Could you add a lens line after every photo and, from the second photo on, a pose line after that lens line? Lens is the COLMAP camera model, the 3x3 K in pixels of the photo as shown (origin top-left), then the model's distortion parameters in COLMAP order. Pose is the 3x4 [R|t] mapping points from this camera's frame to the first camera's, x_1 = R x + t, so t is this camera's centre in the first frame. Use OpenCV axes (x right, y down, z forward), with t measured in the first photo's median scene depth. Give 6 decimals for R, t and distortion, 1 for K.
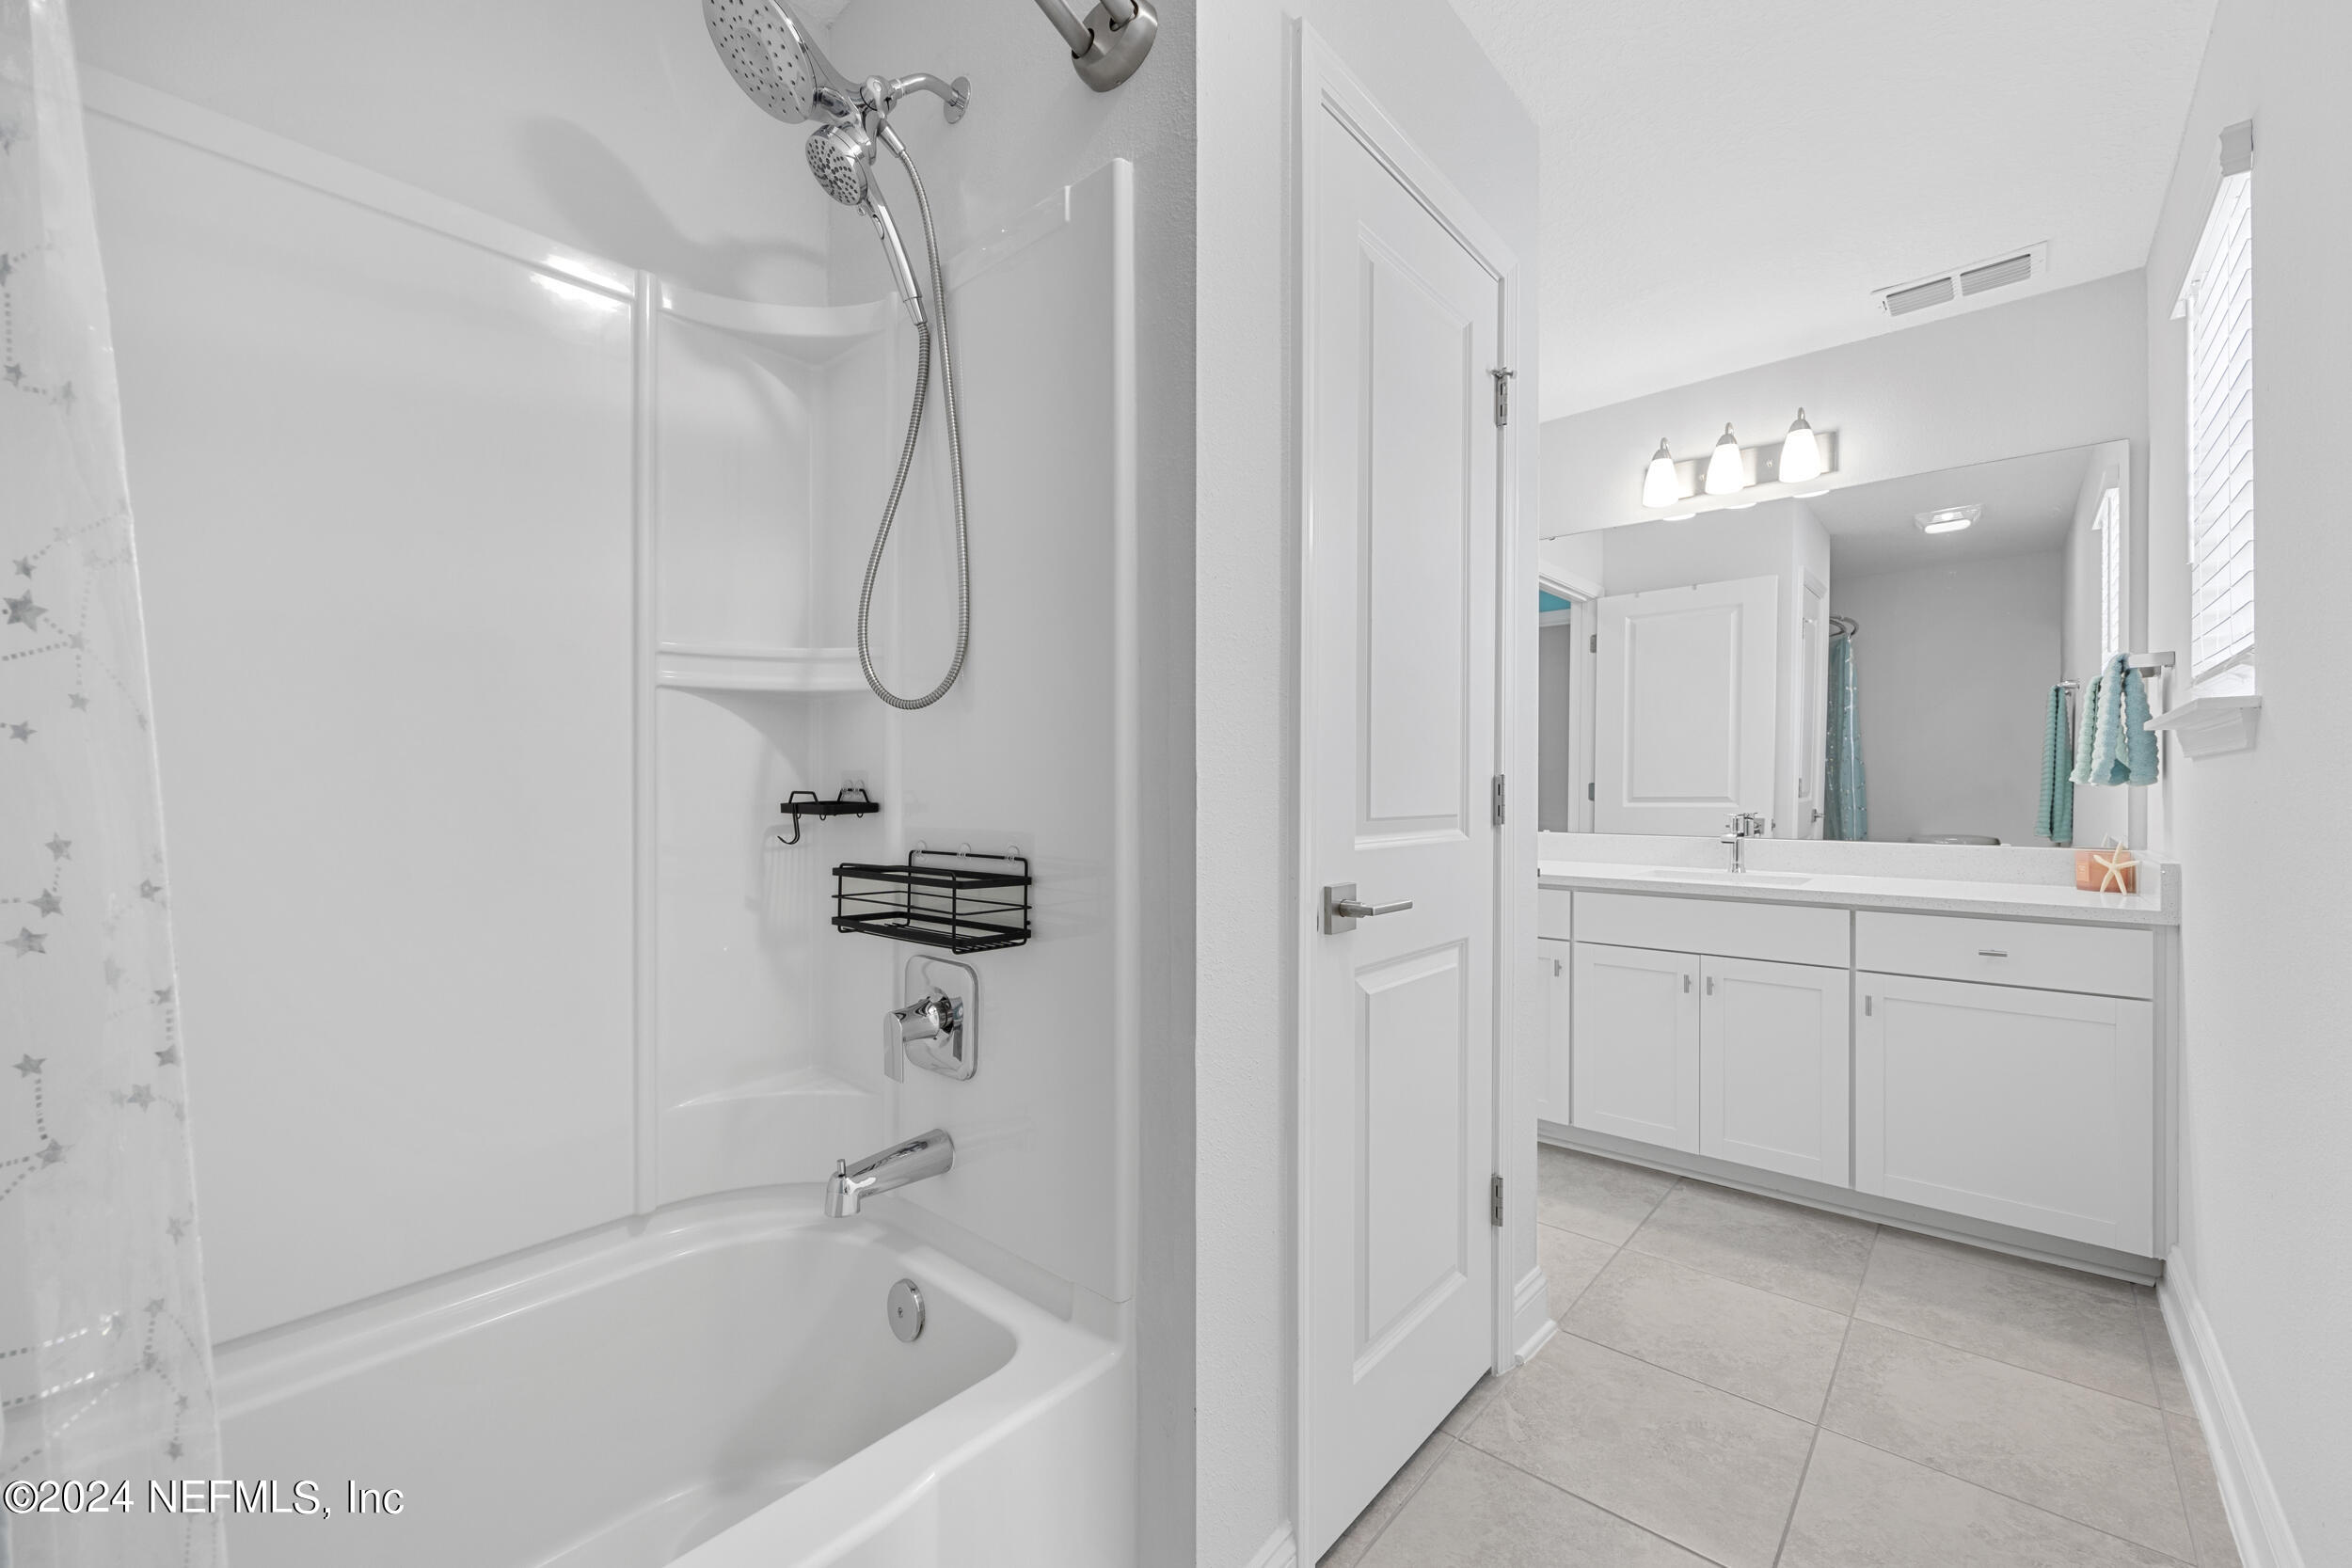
lens RADIAL K [[940.0, 0, 1174.0], [0, 940.0, 784.9], [0, 0, 1]] dist [-0.000625, 0.000099]
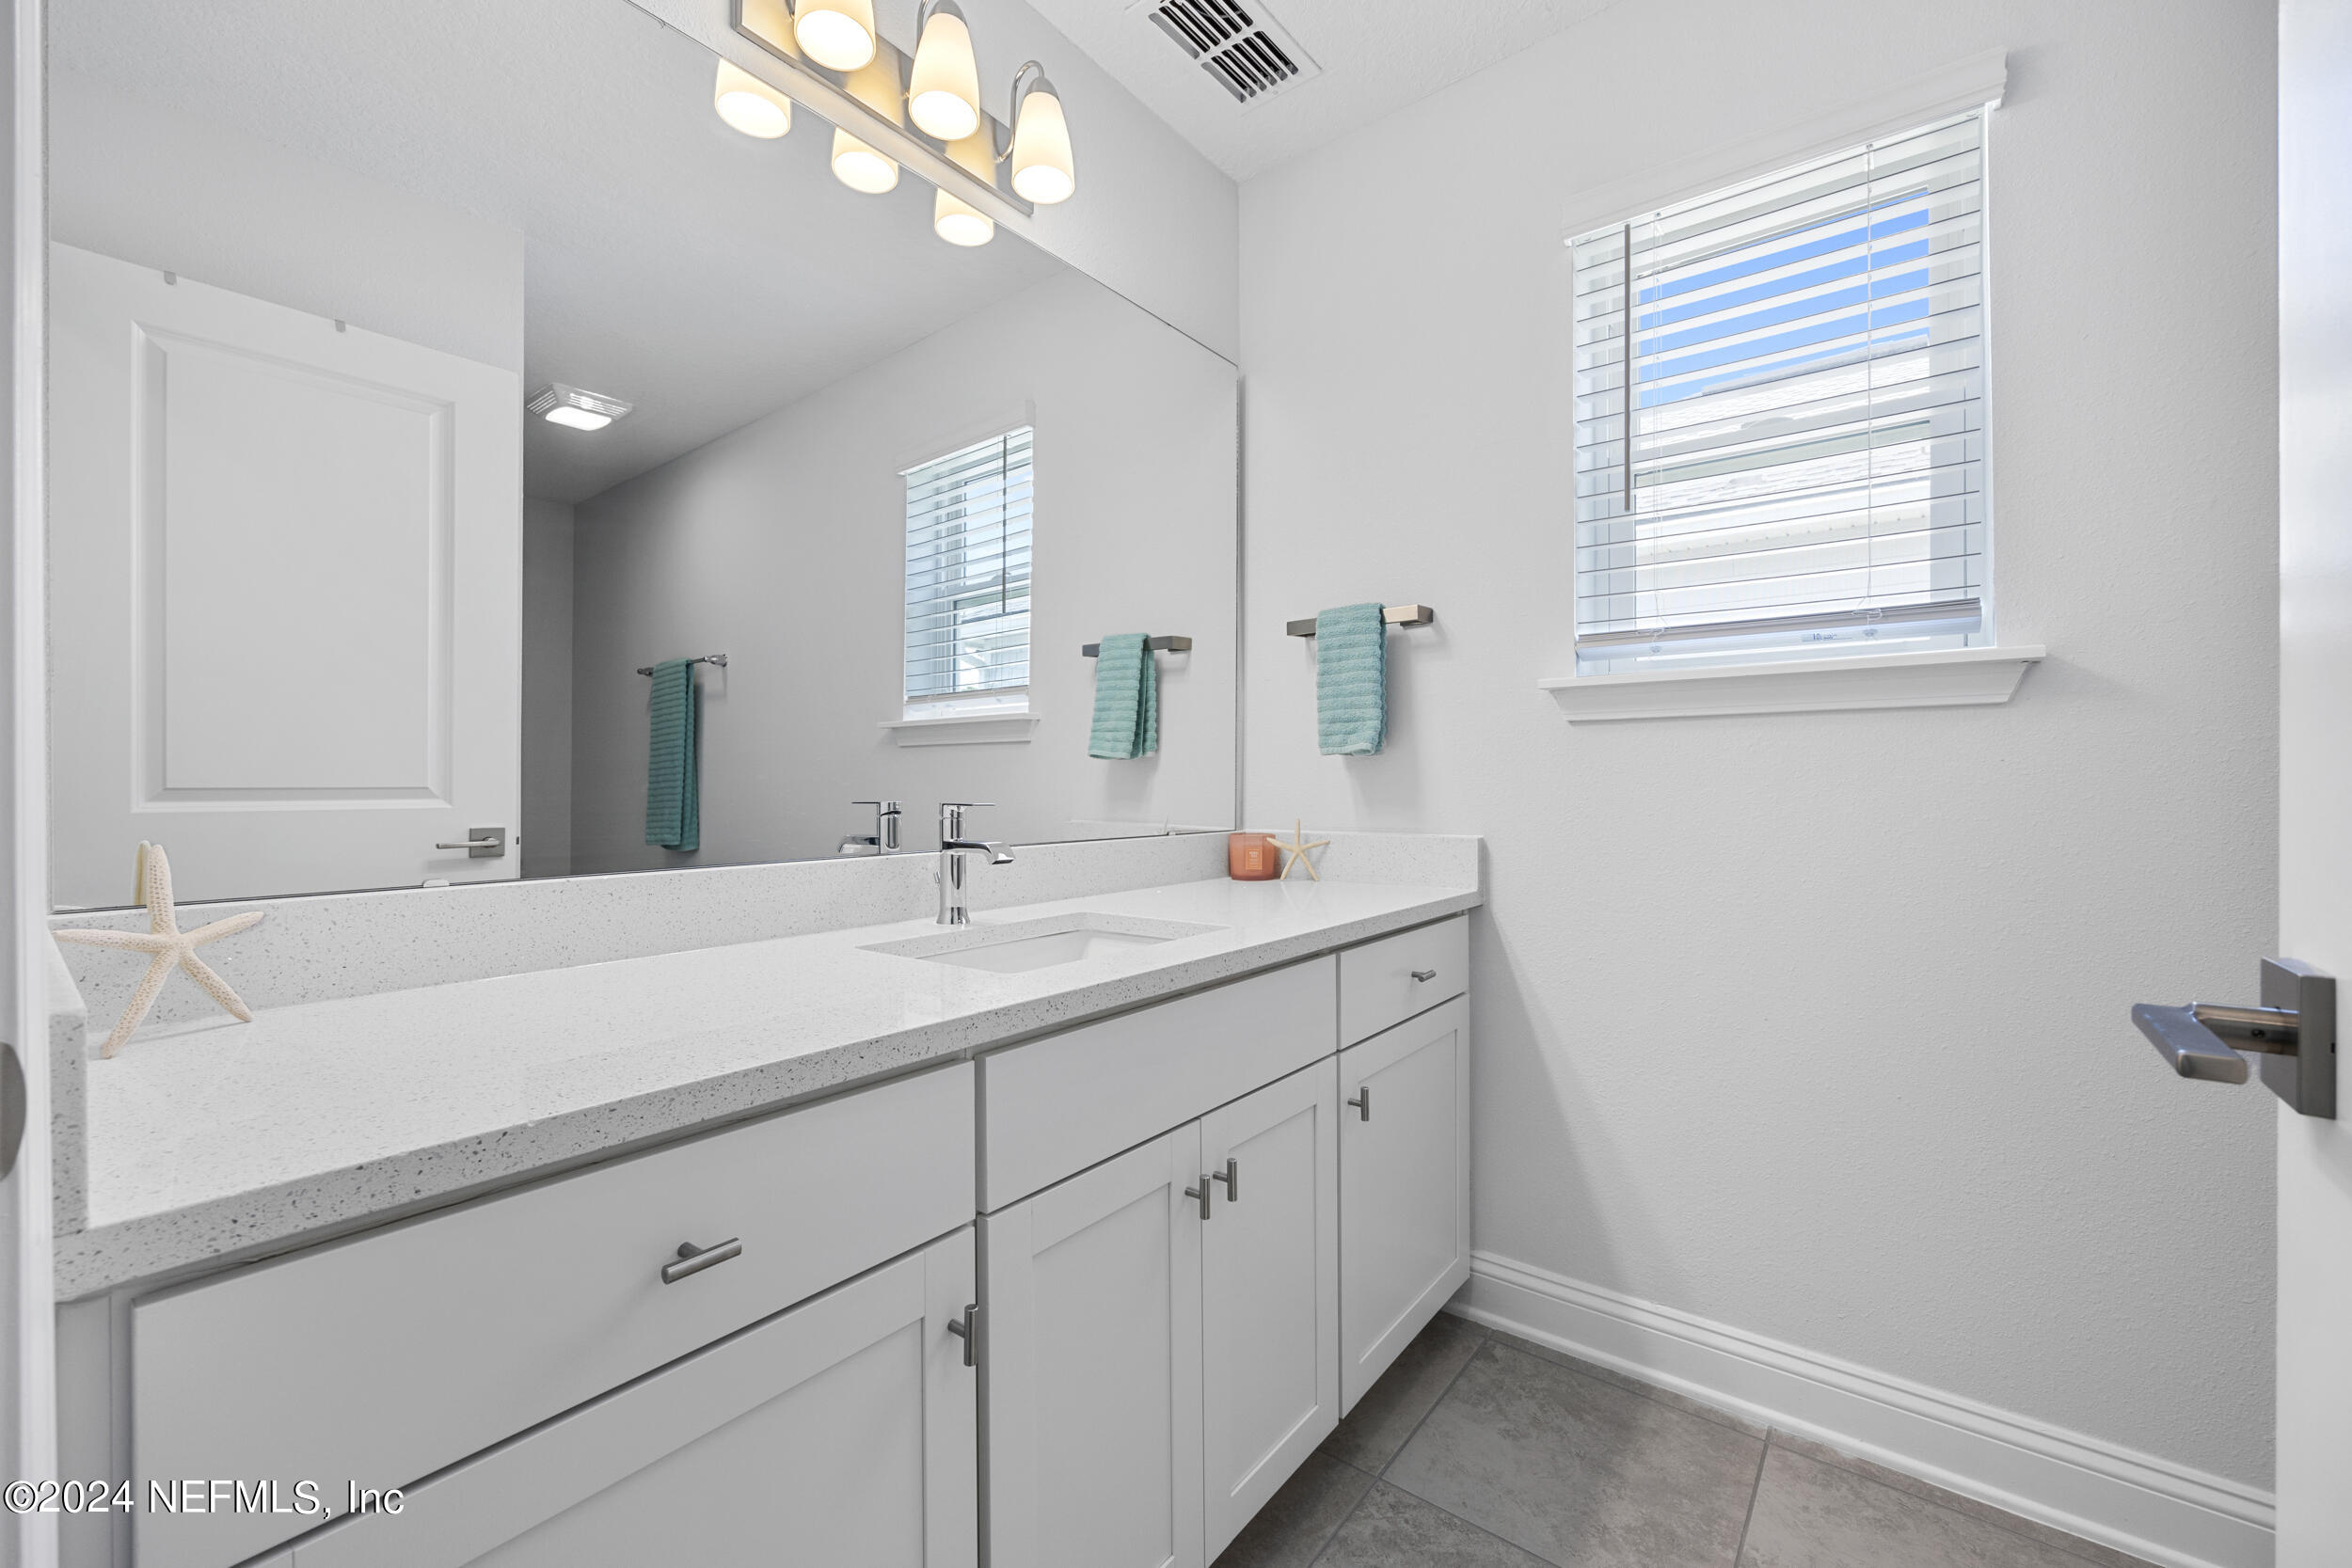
lens RADIAL K [[940.0, 0, 1174.0], [0, 940.0, 784.9], [0, 0, 1]] dist [-0.000625, 0.000099]
pose [[-0.064361, 0.003381, 0.997921, 0.131507], [0.002685, 0.999991, -0.003215, 0.026512], [-0.997923, 0.002473, -0.064369, 1.141268]]
